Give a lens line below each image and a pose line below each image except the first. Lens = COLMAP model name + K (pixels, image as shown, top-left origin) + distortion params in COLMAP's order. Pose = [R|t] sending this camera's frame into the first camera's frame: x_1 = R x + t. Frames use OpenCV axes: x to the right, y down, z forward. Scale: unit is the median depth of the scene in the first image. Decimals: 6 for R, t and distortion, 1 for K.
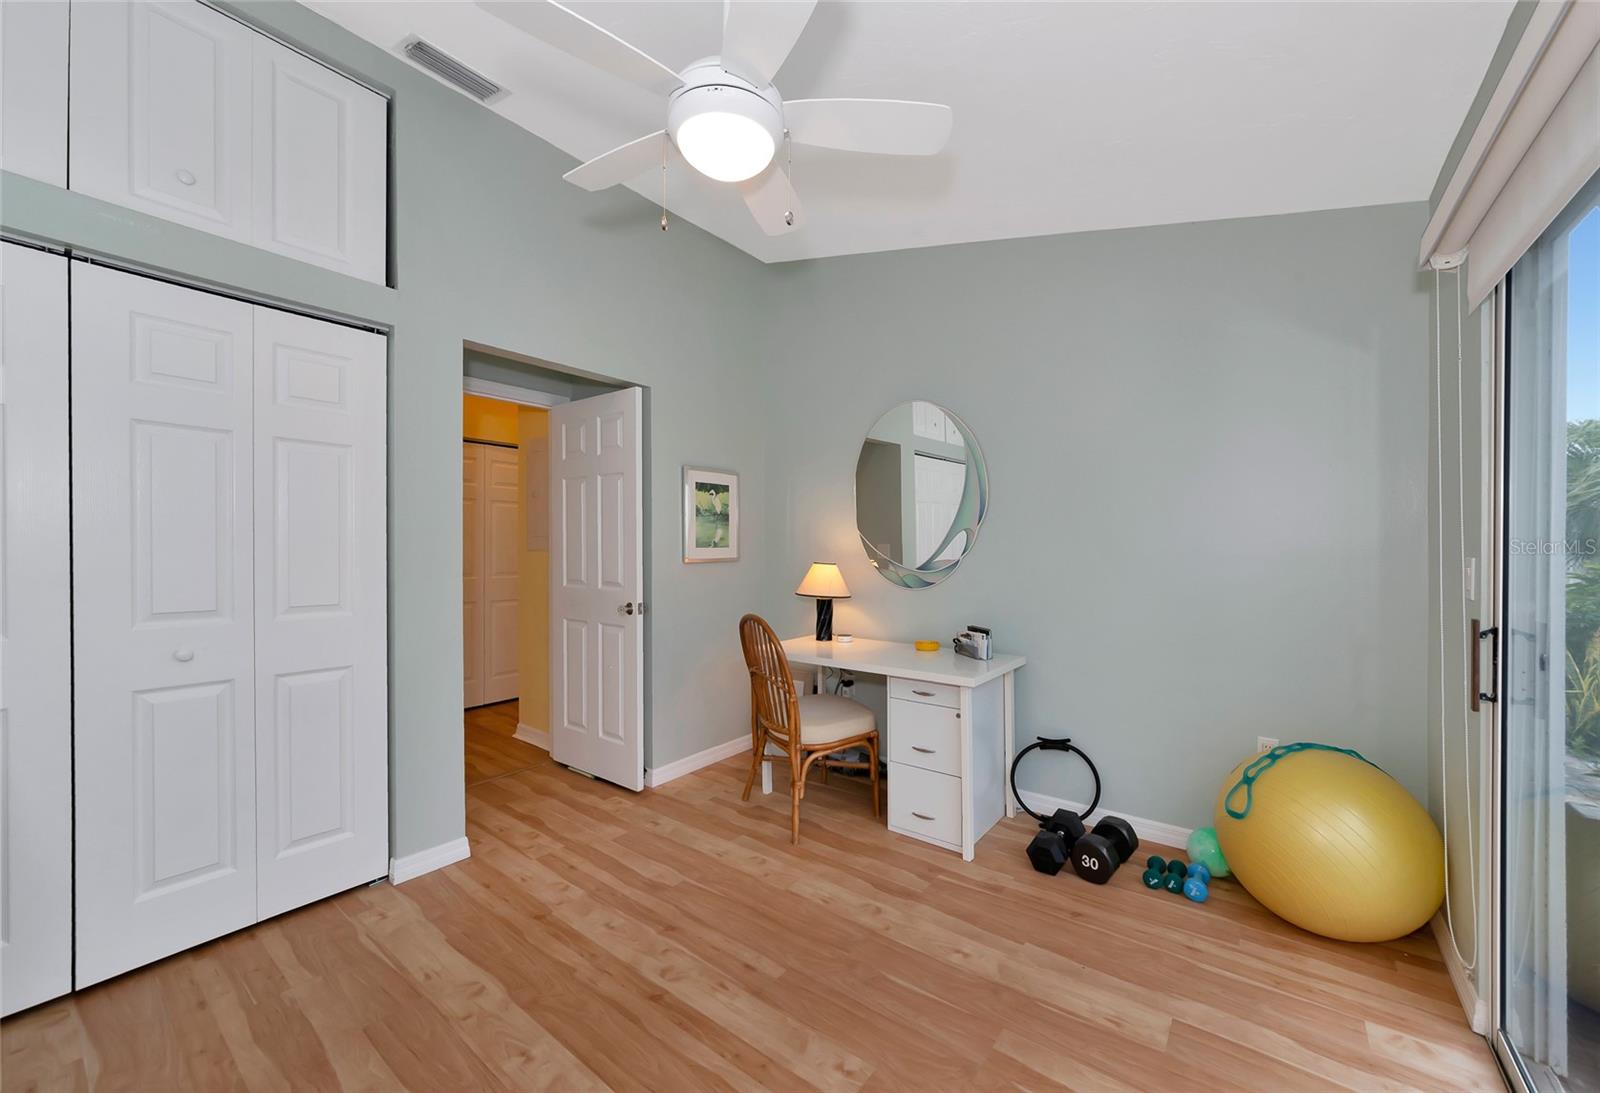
lens RADIAL K [[619.4, 0, 795.8], [0, 619.4, 544.7], [0, 0, 1]] dist [-0.020022, 0.000065]
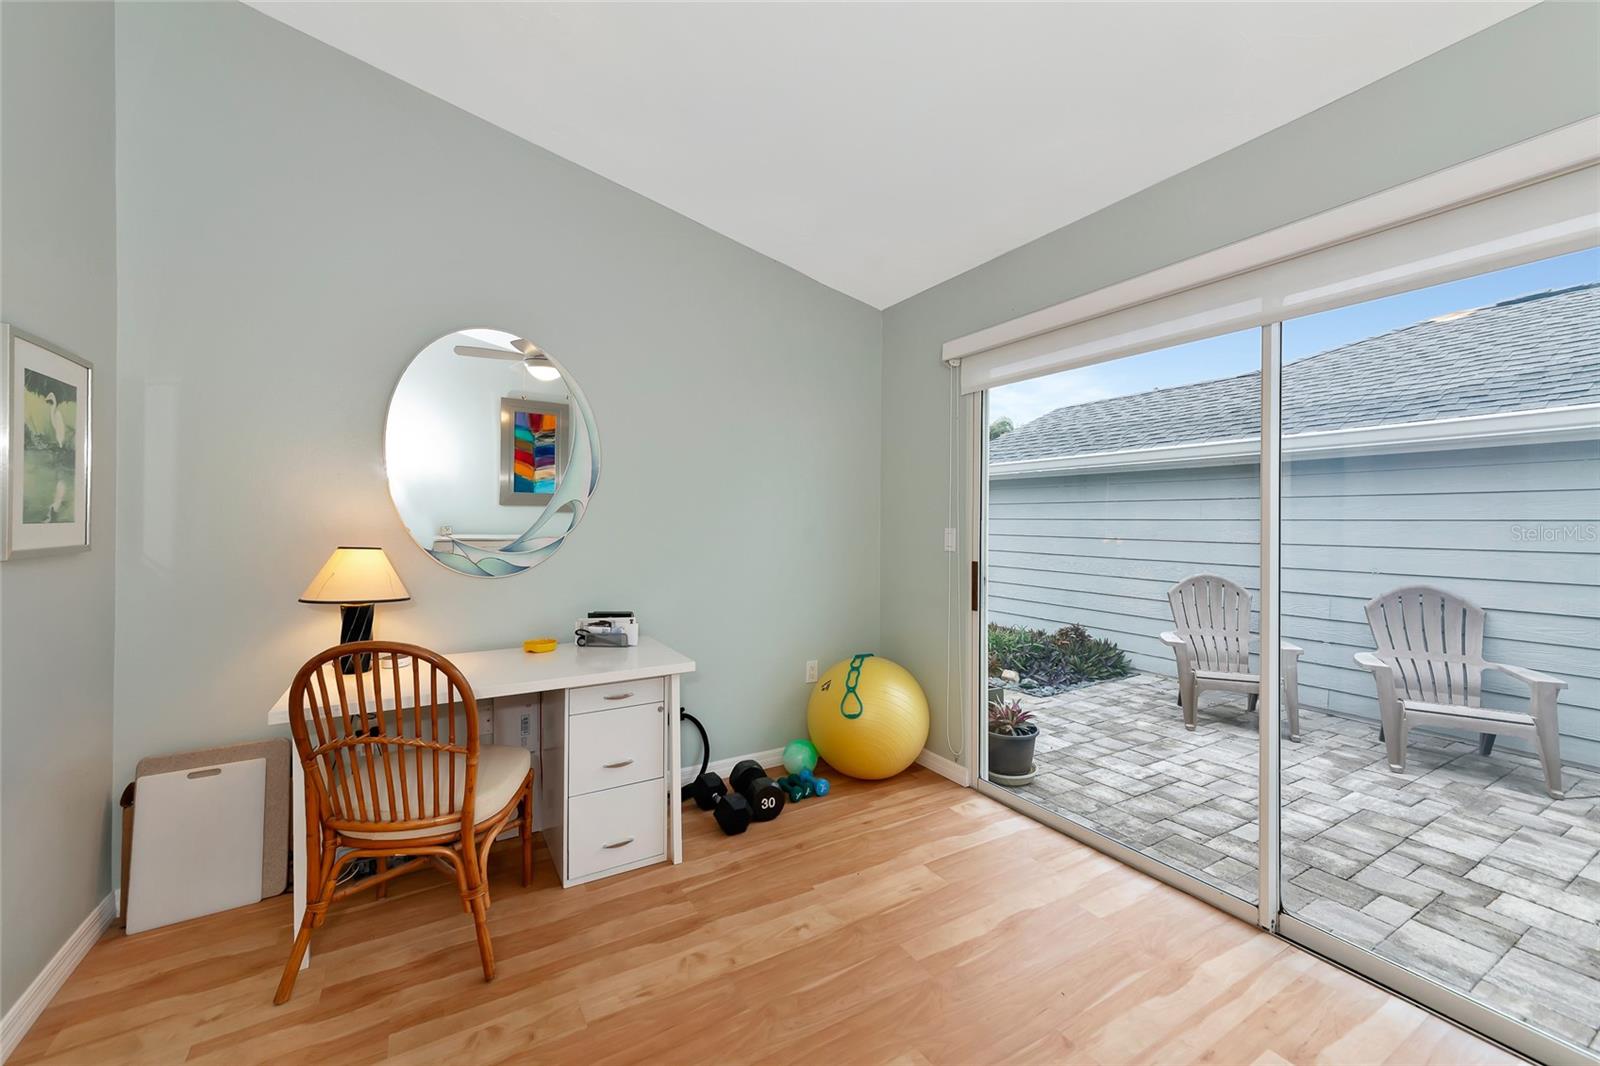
lens RADIAL K [[643.5, 0, 799.2], [0, 643.5, 524.9], [0, 0, 1]] dist [0.000325, 0.000841]
pose [[0.356767, -0.004041, 0.934185, -0.529799], [-0.000405, 0.999990, 0.004481, 0.005193], [-0.934193, -0.001977, 0.356762, 0.473271]]
